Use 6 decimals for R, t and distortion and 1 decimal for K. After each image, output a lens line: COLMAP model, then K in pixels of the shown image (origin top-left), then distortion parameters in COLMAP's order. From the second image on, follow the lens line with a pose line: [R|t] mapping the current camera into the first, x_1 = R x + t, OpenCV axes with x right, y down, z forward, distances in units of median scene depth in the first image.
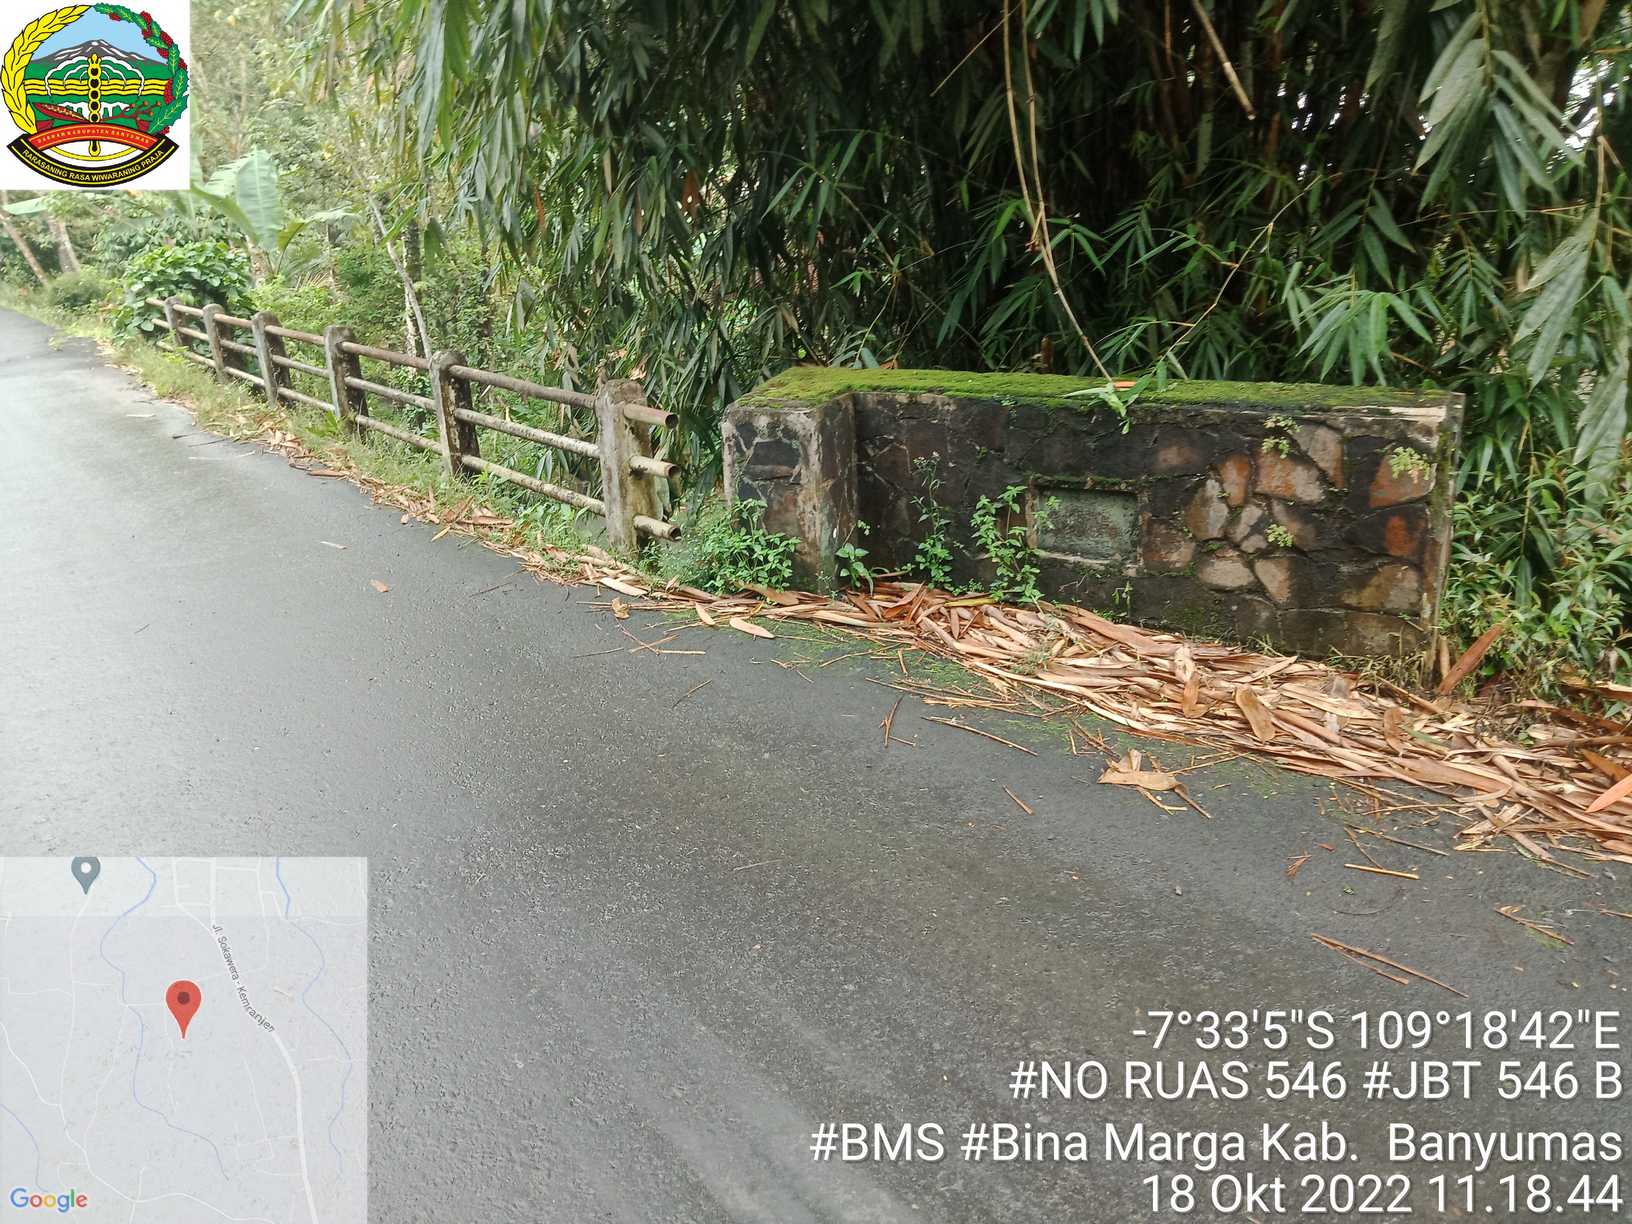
lens RADIAL K [[1210.2, 0, 810.0], [0, 1210.2, 611.9], [0, 0, 1]] dist [0.026061, -0.016052]
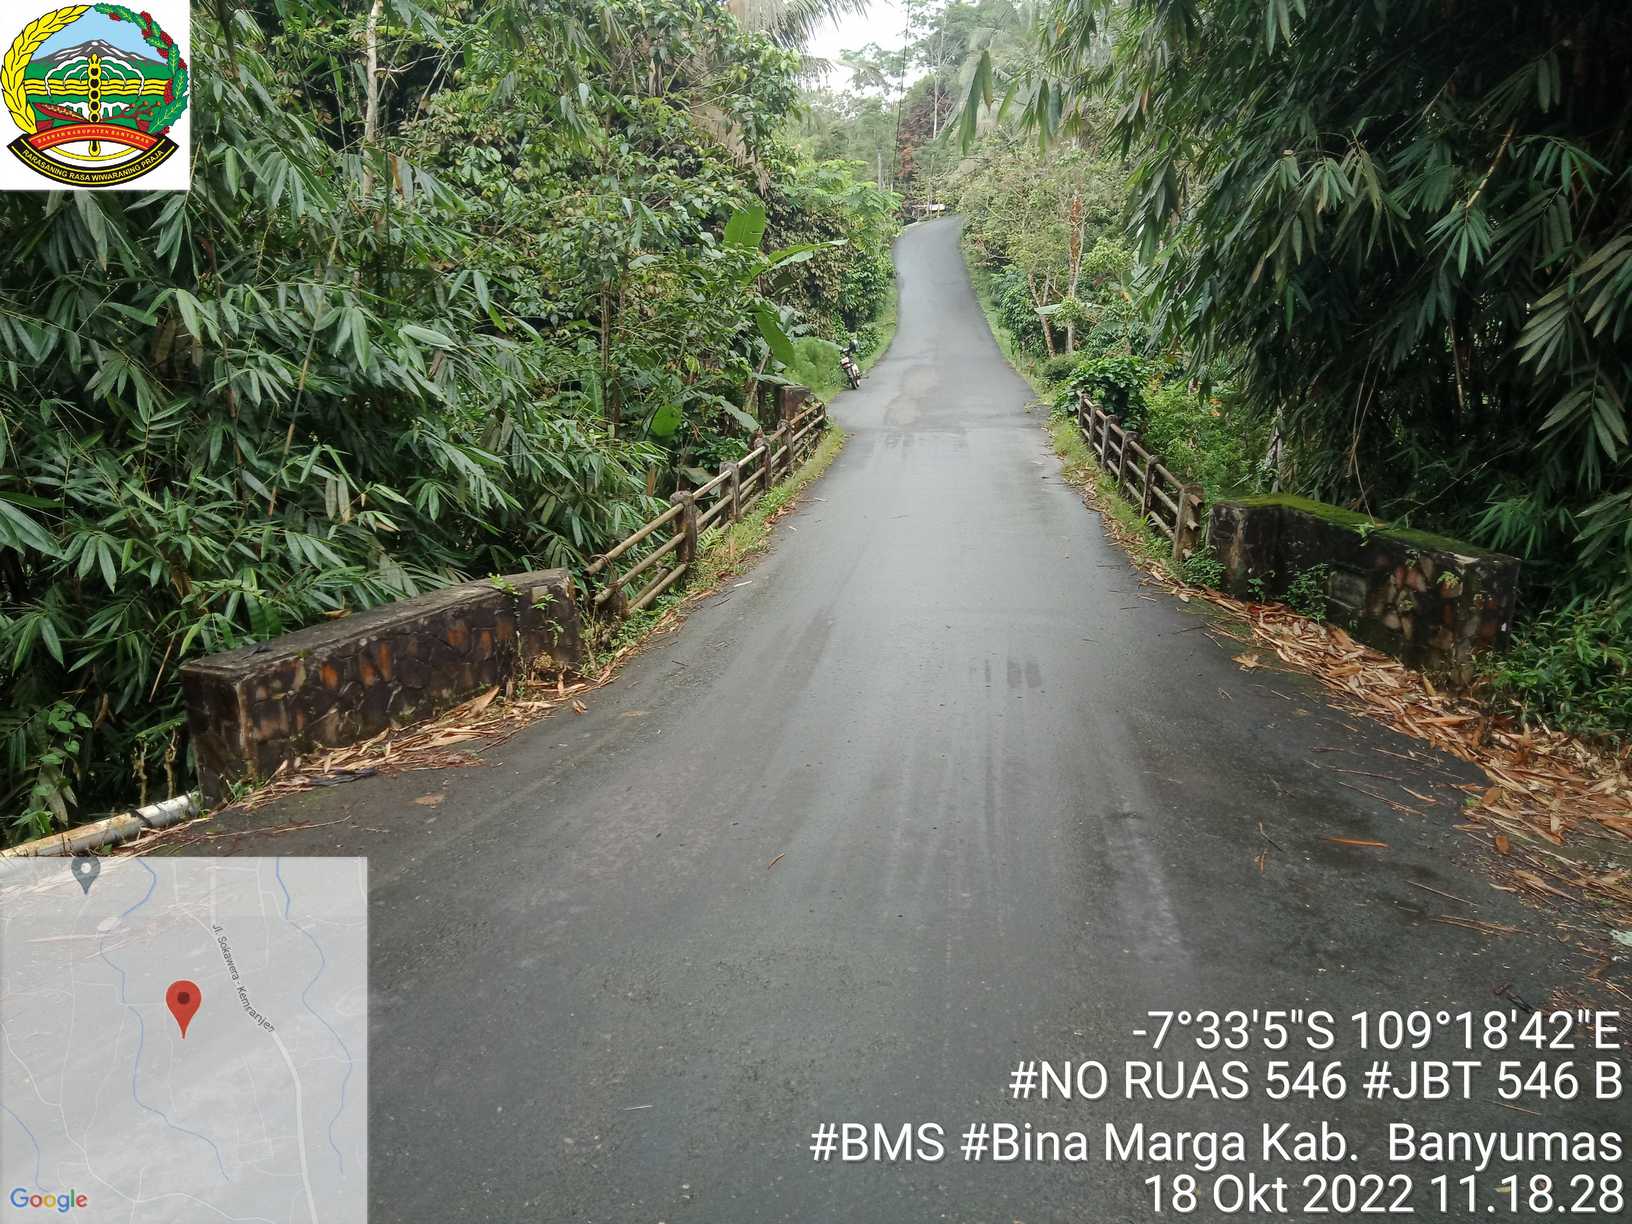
lens RADIAL K [[1210.2, 0, 816.8], [0, 1210.2, 630.3], [0, 0, 1]] dist [0.026061, -0.016052]
pose [[0.726531, 0.255487, -0.637870, 0.310692], [-0.286244, 0.956456, 0.057060, 0.047275], [0.624673, 0.141130, 0.768027, -0.392085]]
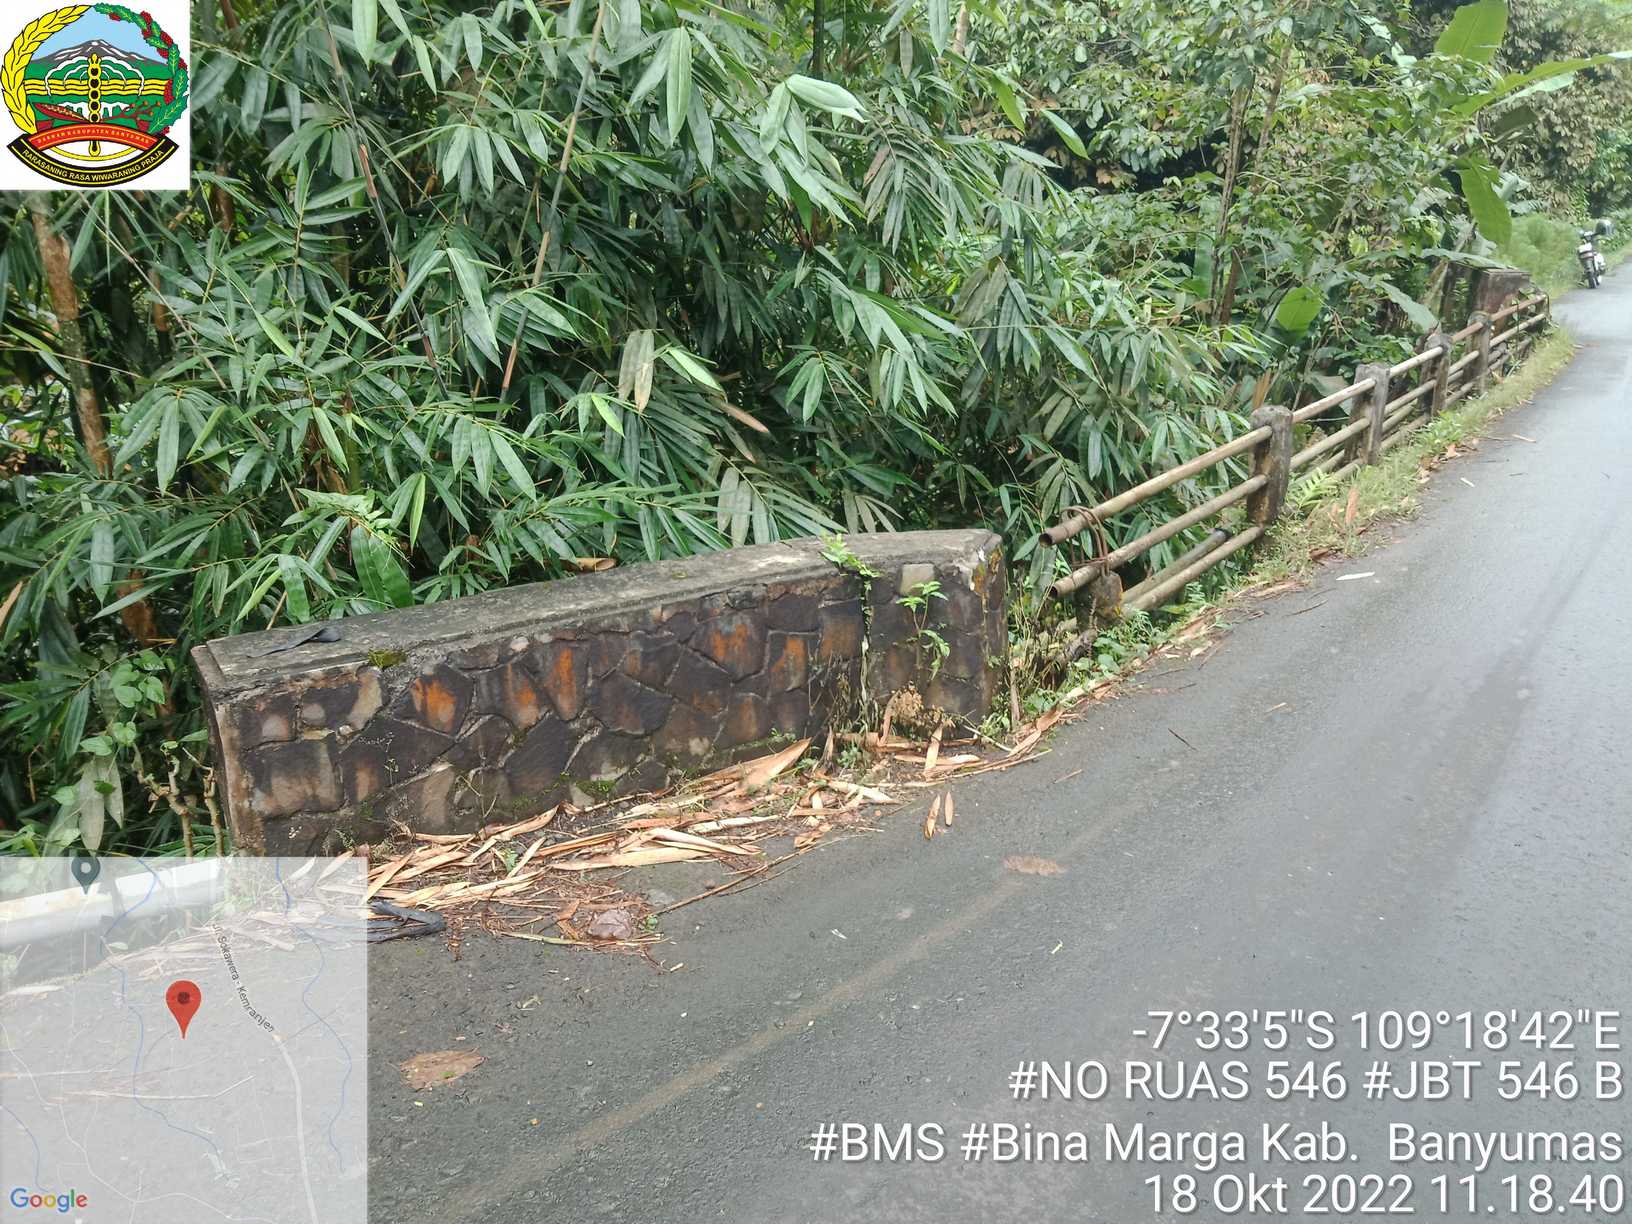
lens RADIAL K [[1210.2, 0, 812.7], [0, 1210.2, 620.8], [0, 0, 1]] dist [0.026061, -0.016052]
pose [[0.297152, 0.392601, -0.870382, 0.100224], [-0.351021, 0.892641, 0.282801, 0.033785], [0.887967, 0.221488, 0.403061, -0.173641]]
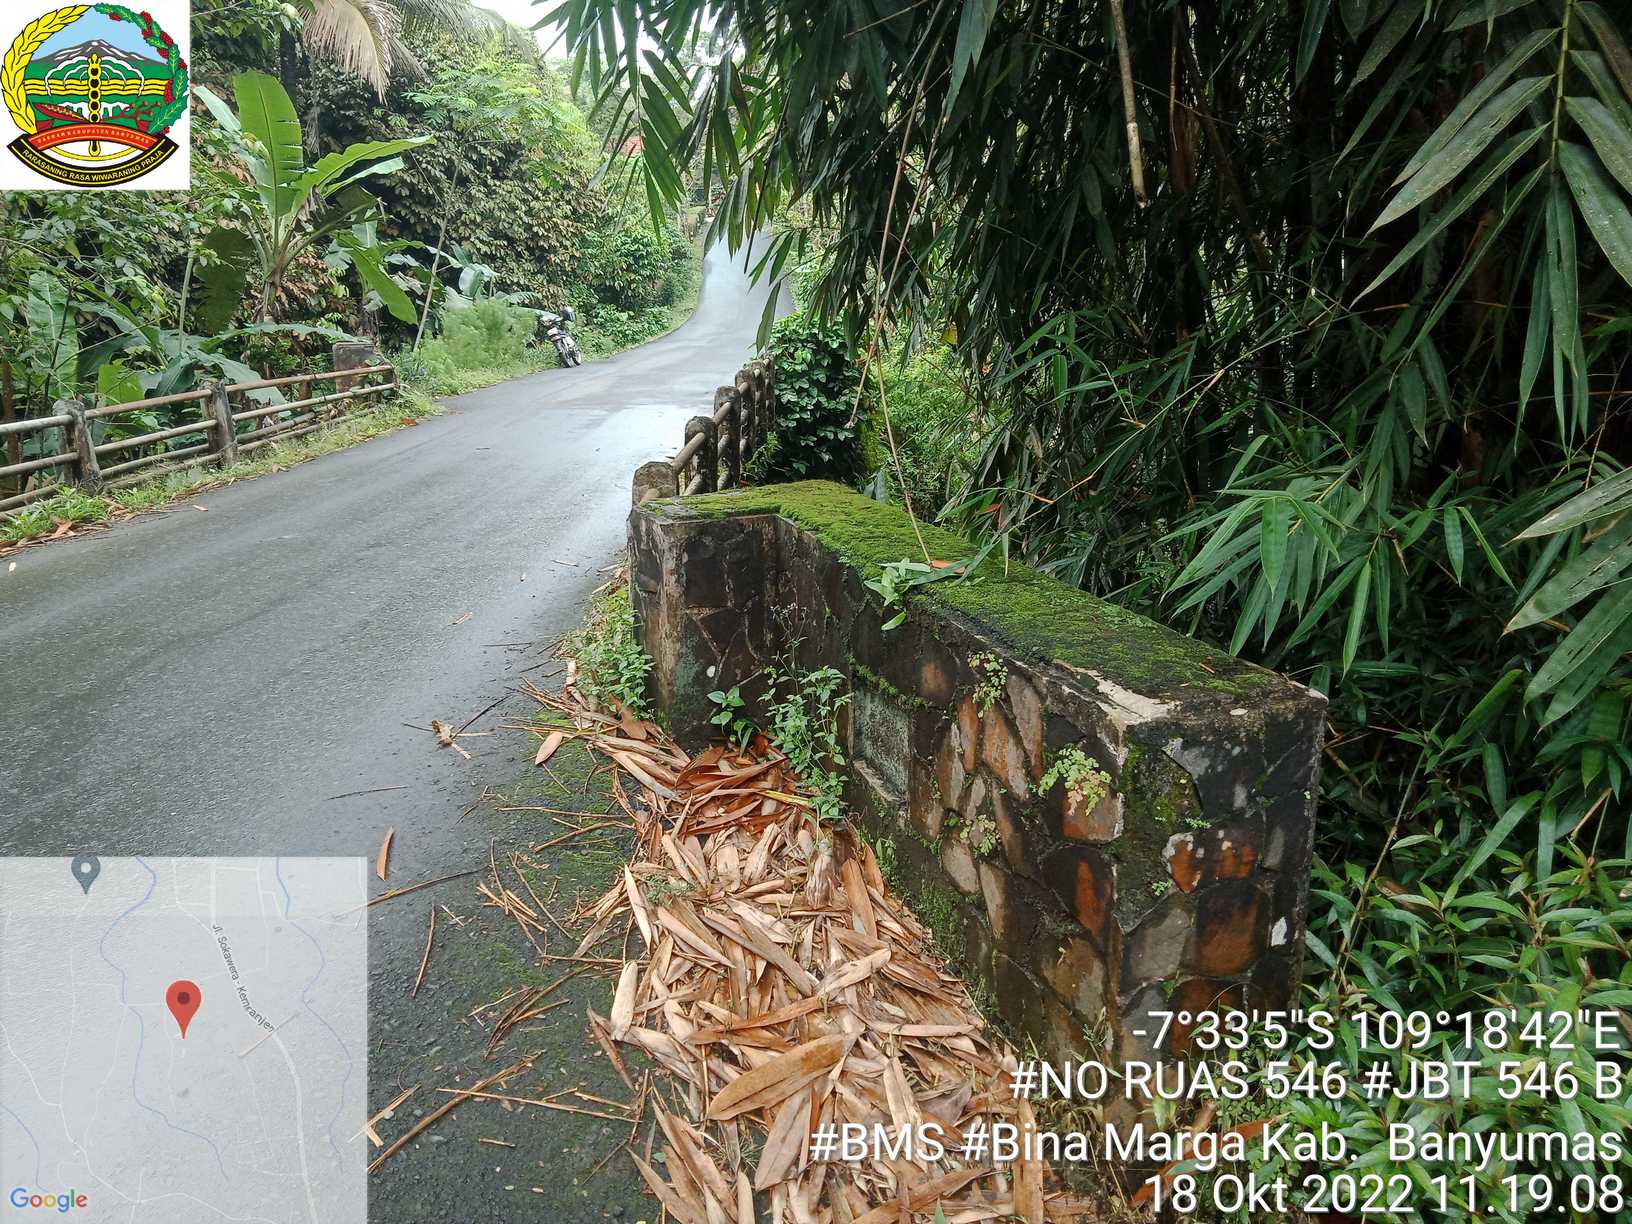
lens RADIAL K [[1210.2, 0, 818.1], [0, 1210.2, 617.3], [0, 0, 1]] dist [0.026061, -0.016052]
pose [[0.797825, 0.226535, -0.558711, 0.201150], [-0.263322, 0.964590, 0.015086, -0.049644], [0.542345, 0.135085, 0.829225, 0.125084]]
